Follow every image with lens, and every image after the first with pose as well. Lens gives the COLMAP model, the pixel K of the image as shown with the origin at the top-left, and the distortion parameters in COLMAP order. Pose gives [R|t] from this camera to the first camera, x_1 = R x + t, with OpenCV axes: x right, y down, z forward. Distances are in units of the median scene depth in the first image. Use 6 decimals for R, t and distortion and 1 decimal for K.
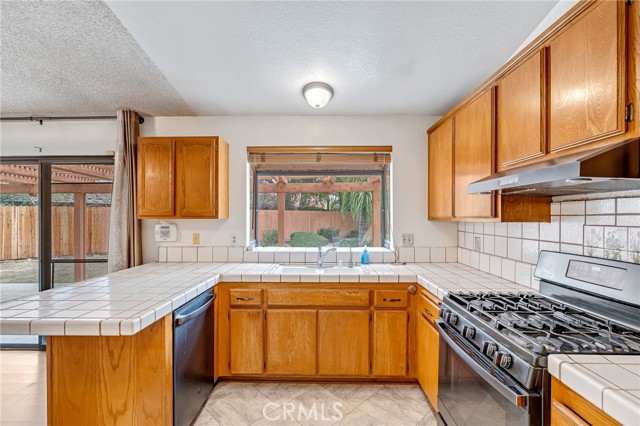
lens RADIAL K [[287.9, 0, 321.1], [0, 287.9, 217.8], [0, 0, 1]] dist [-0.003146, -0.000390]
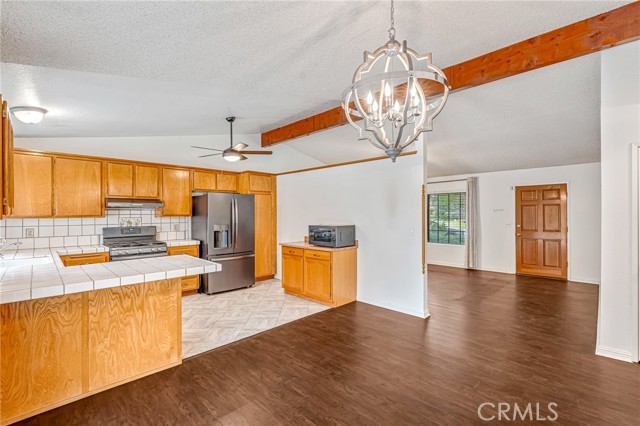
lens RADIAL K [[287.9, 0, 321.1], [0, 287.9, 217.8], [0, 0, 1]] dist [-0.003146, -0.000390]
pose [[-0.720796, -0.004632, 0.693131, -1.692937], [0.009529, 0.999817, 0.016591, -0.004005], [-0.693081, 0.018564, -0.720620, 1.013768]]
